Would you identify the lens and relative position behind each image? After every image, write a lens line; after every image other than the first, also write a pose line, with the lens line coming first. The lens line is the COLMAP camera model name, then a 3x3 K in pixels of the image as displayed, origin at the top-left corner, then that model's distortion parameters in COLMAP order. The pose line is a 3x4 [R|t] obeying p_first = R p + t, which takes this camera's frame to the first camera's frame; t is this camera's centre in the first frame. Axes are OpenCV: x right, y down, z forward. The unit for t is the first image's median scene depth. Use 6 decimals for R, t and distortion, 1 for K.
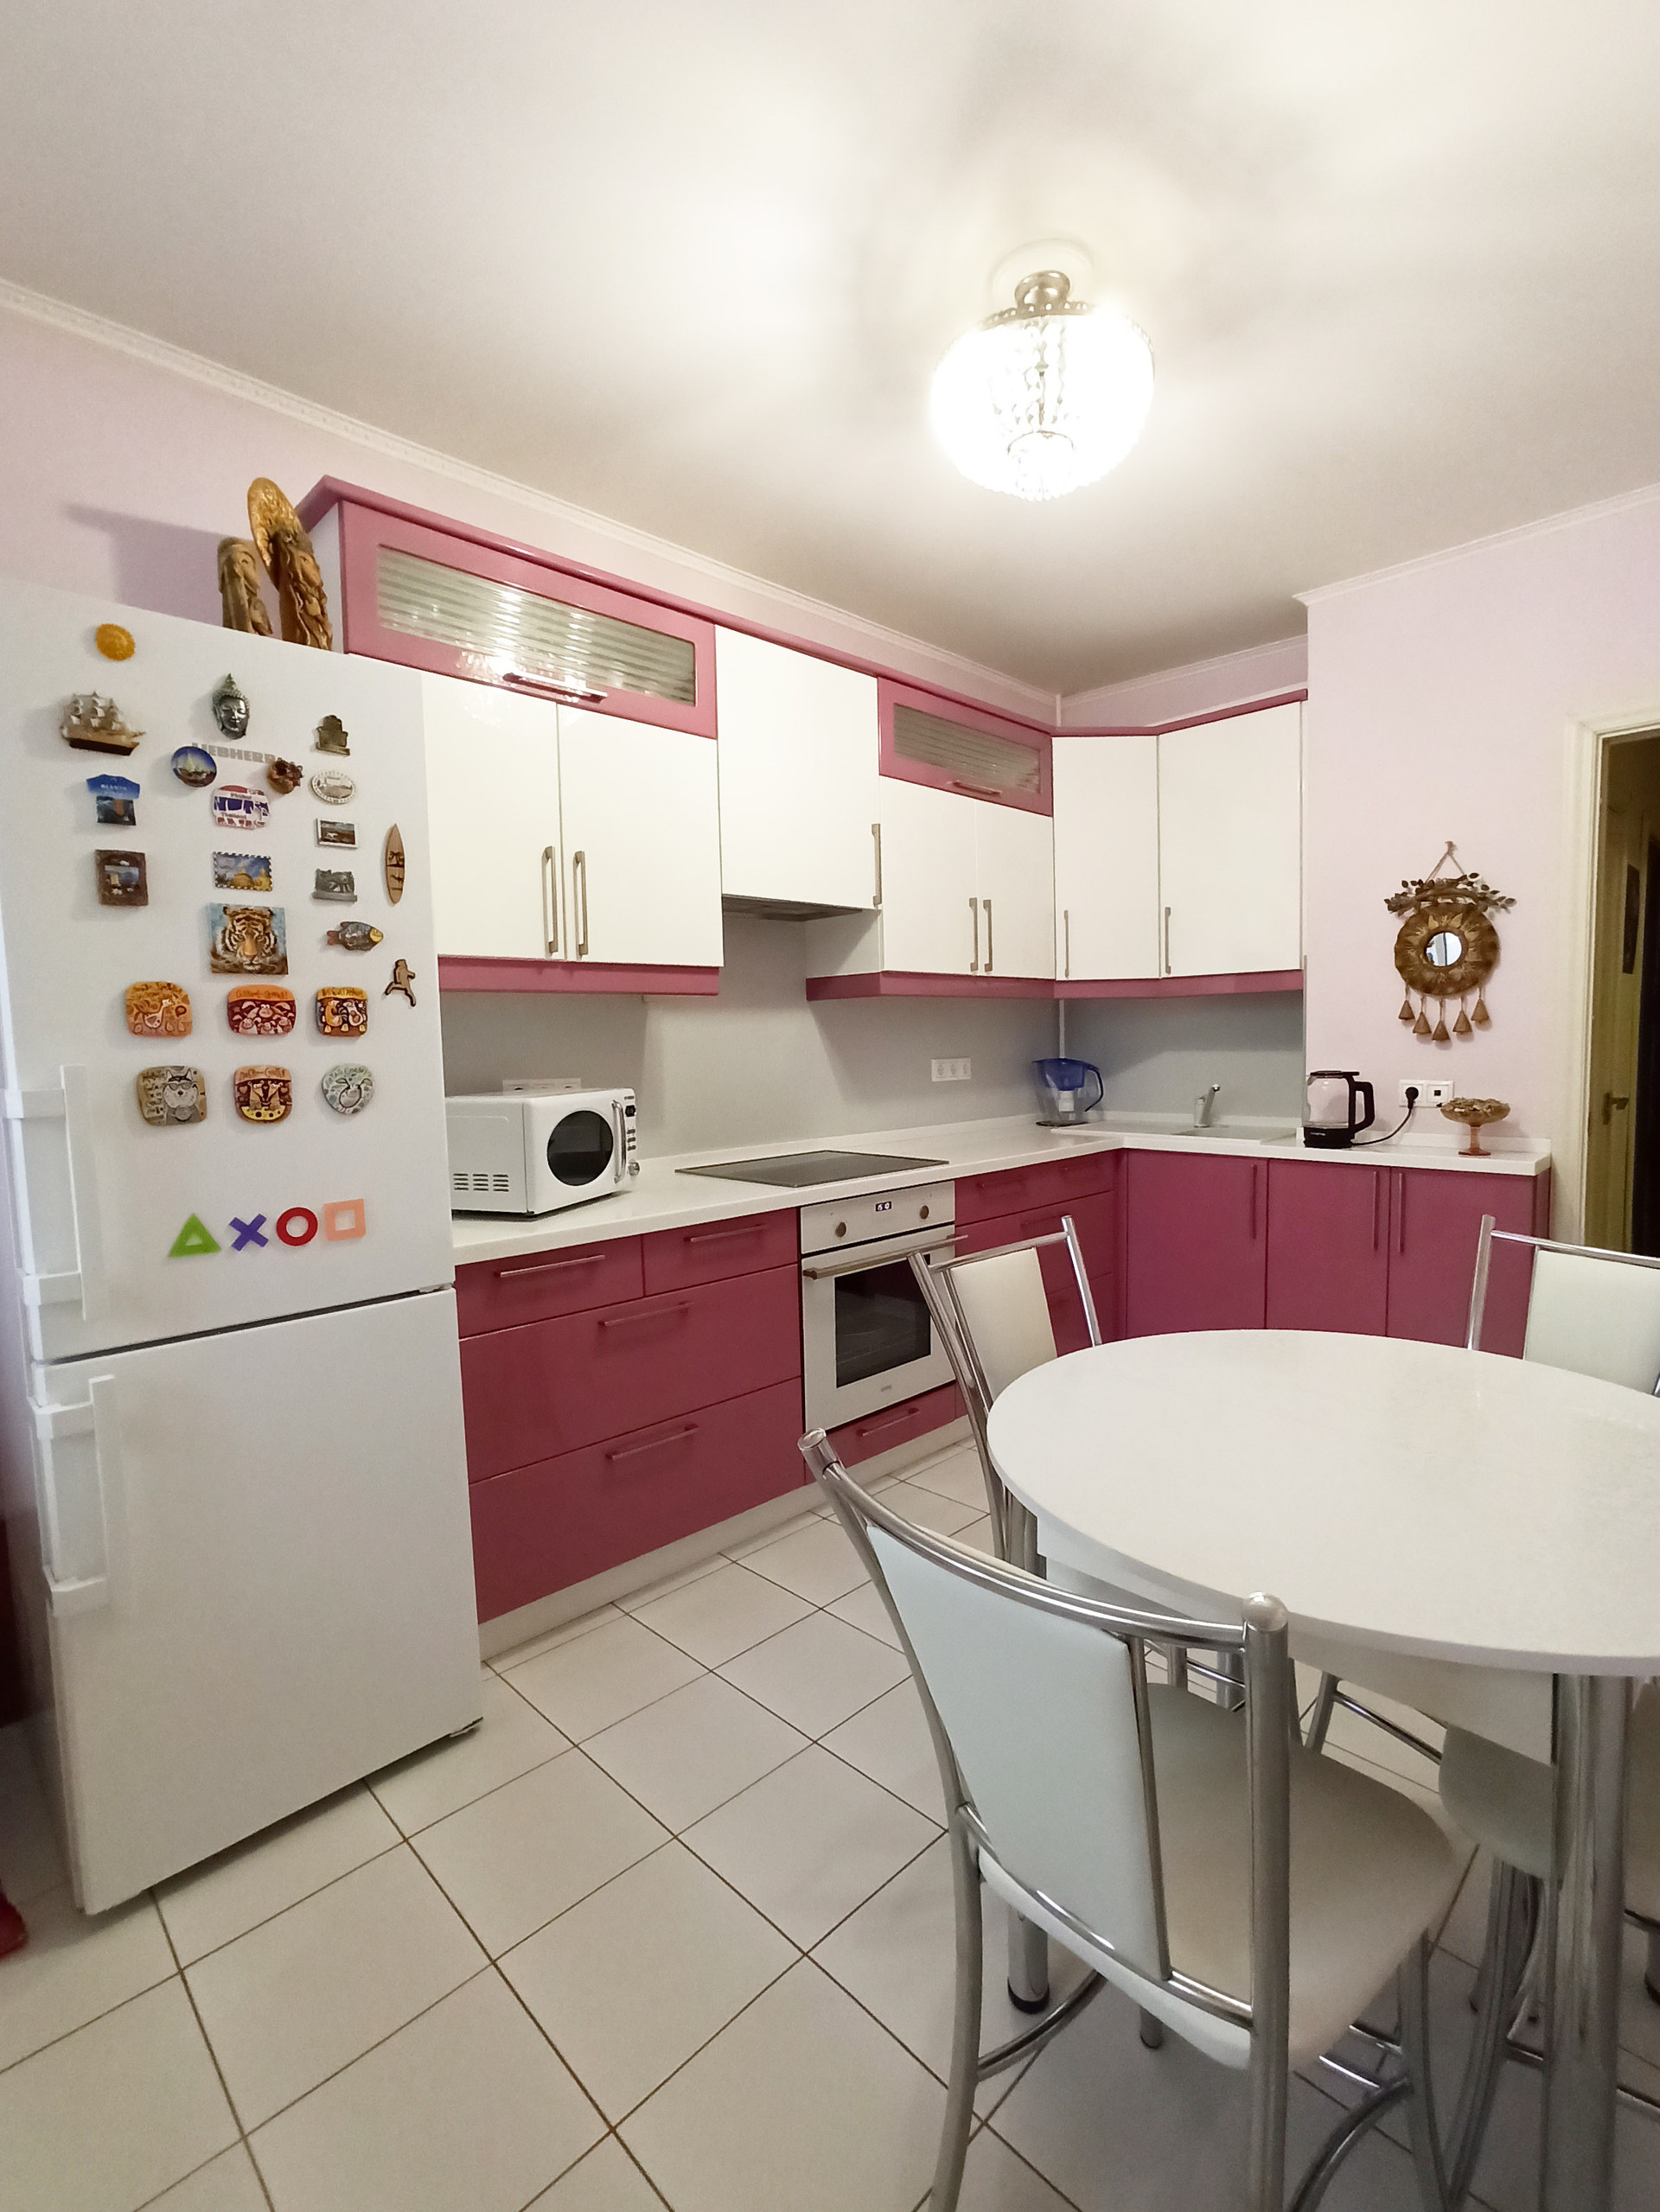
lens RADIAL K [[1006.8, 0, 866.9], [0, 1006.8, 1120.4], [0, 0, 1]] dist [-0.077317, 0.042603]
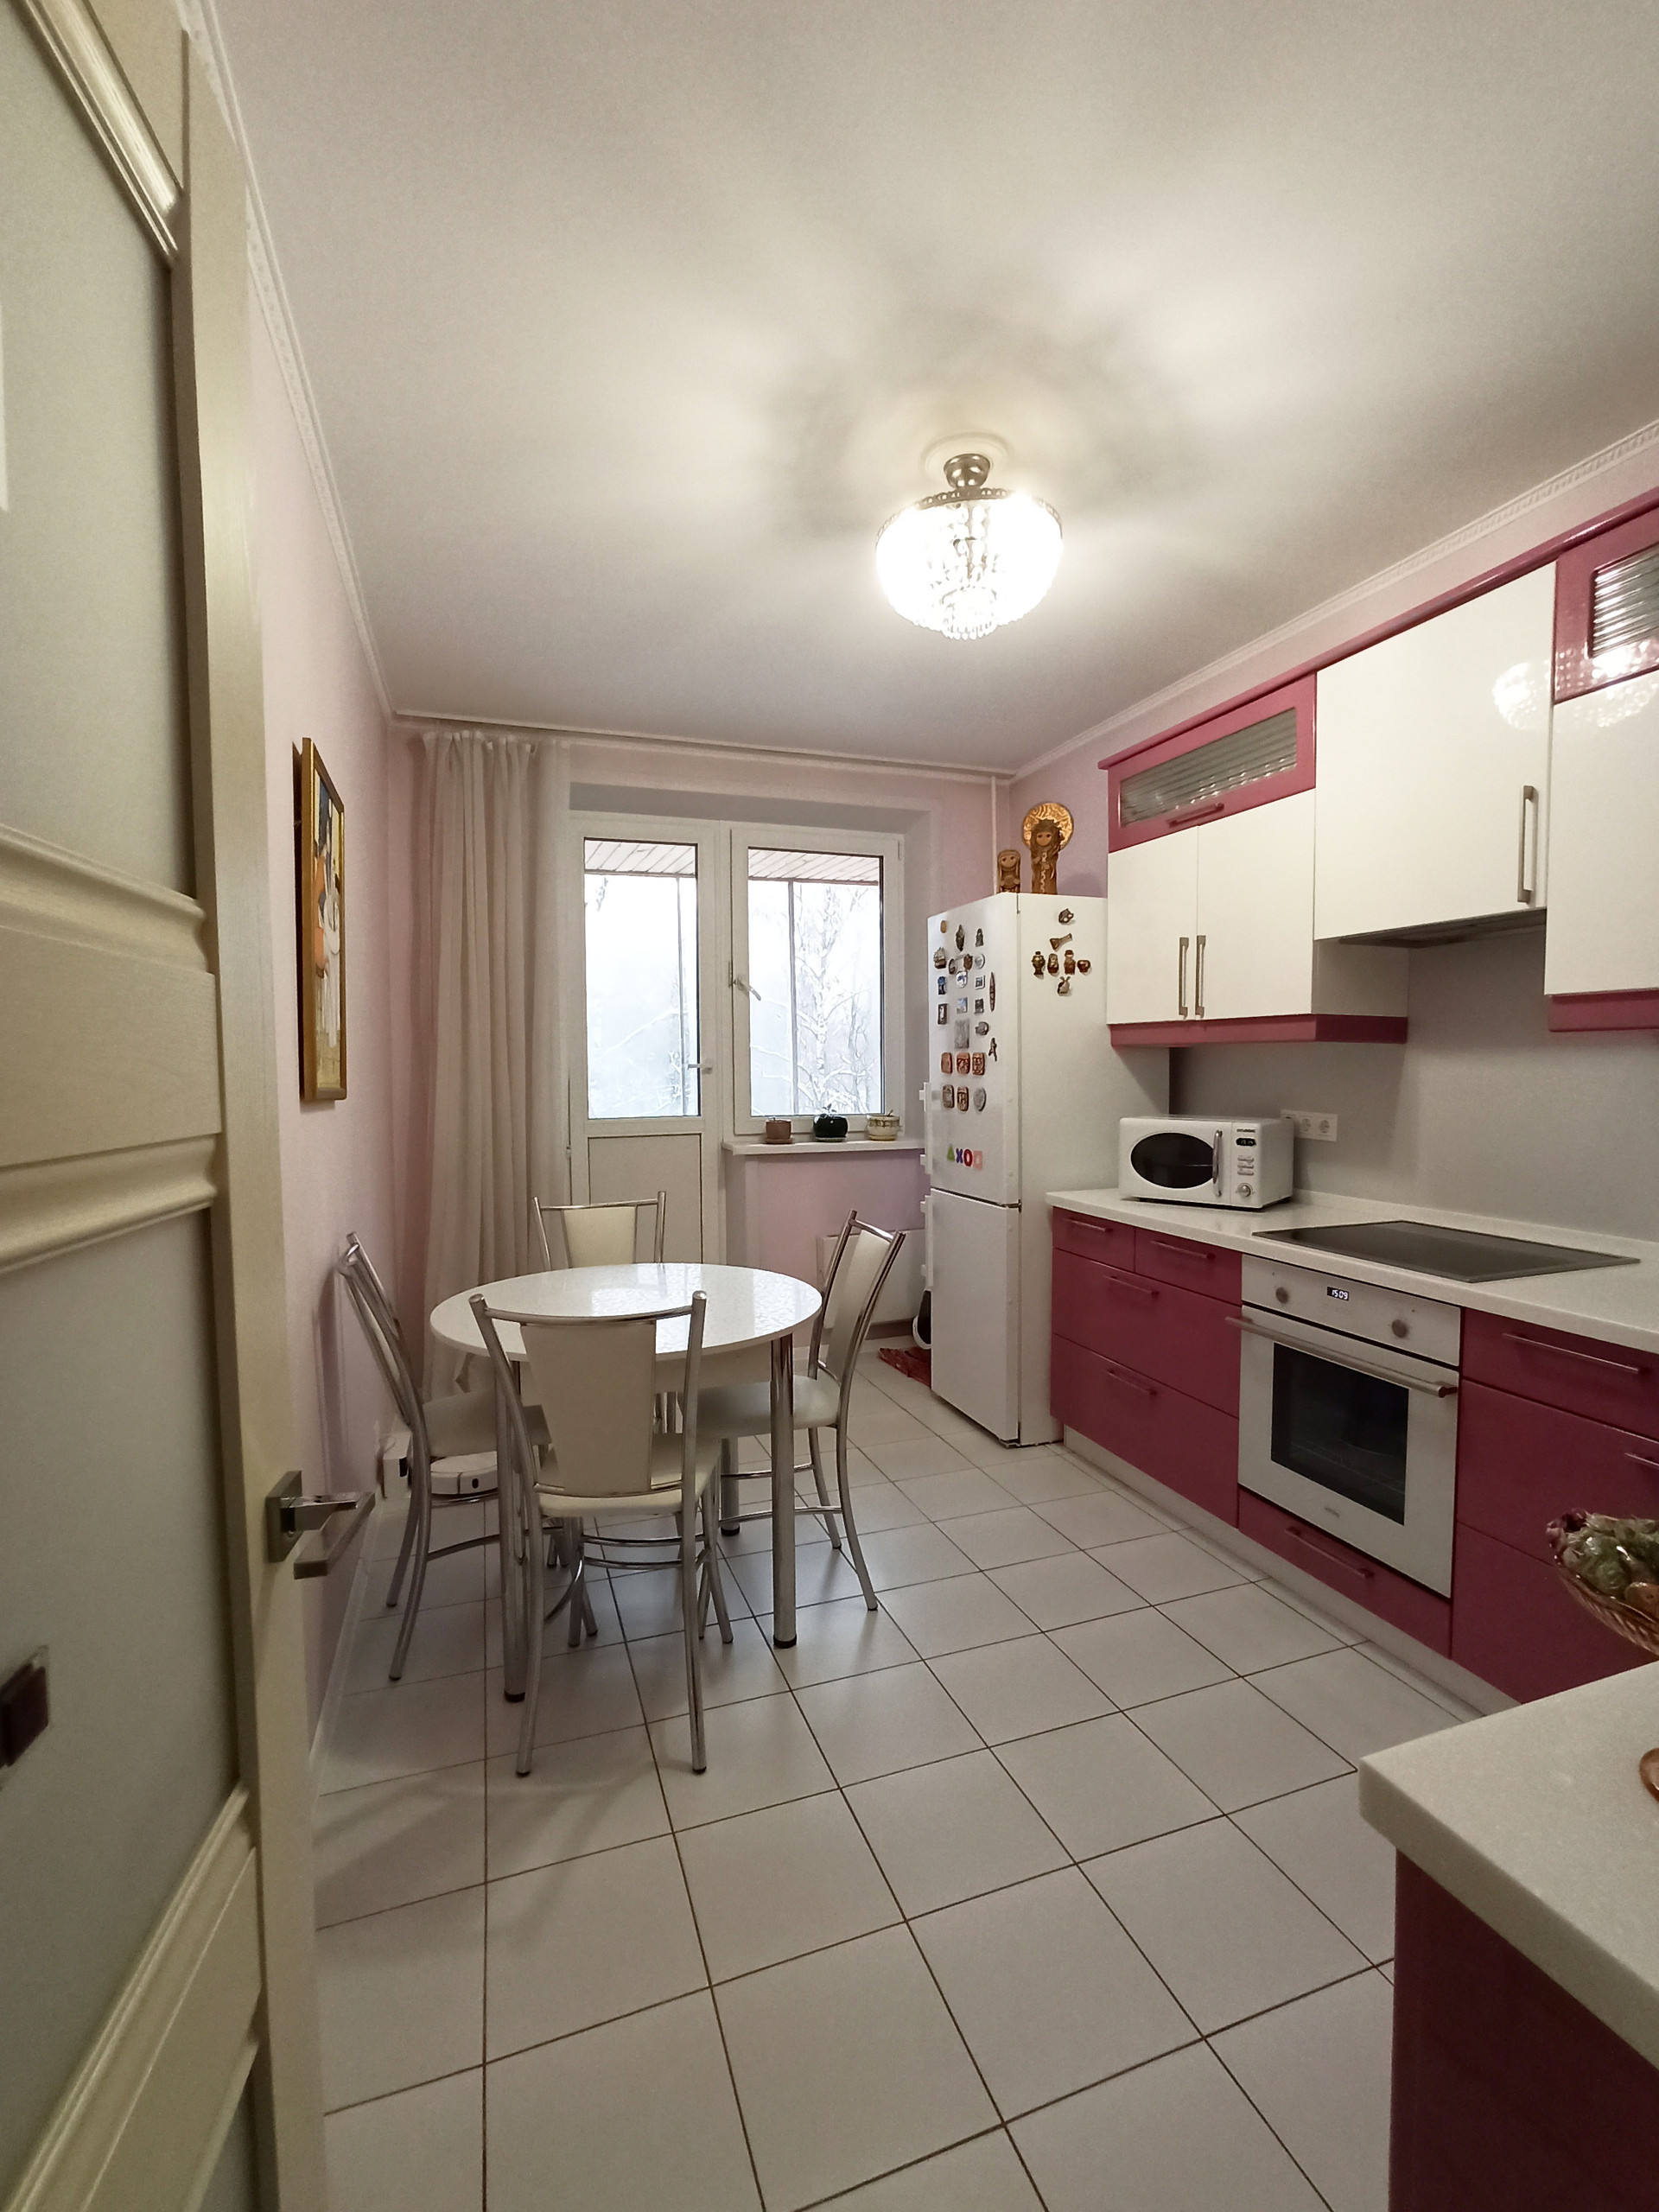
lens RADIAL K [[1006.7, 0, 866.4], [0, 1006.7, 1120.4], [0, 0, 1]] dist [-0.077317, 0.042603]
pose [[-0.416515, 0.075230, -0.906011, 1.171770], [-0.059799, 0.992145, 0.109873, -0.158517], [0.907160, 0.099942, -0.408745, 1.249238]]
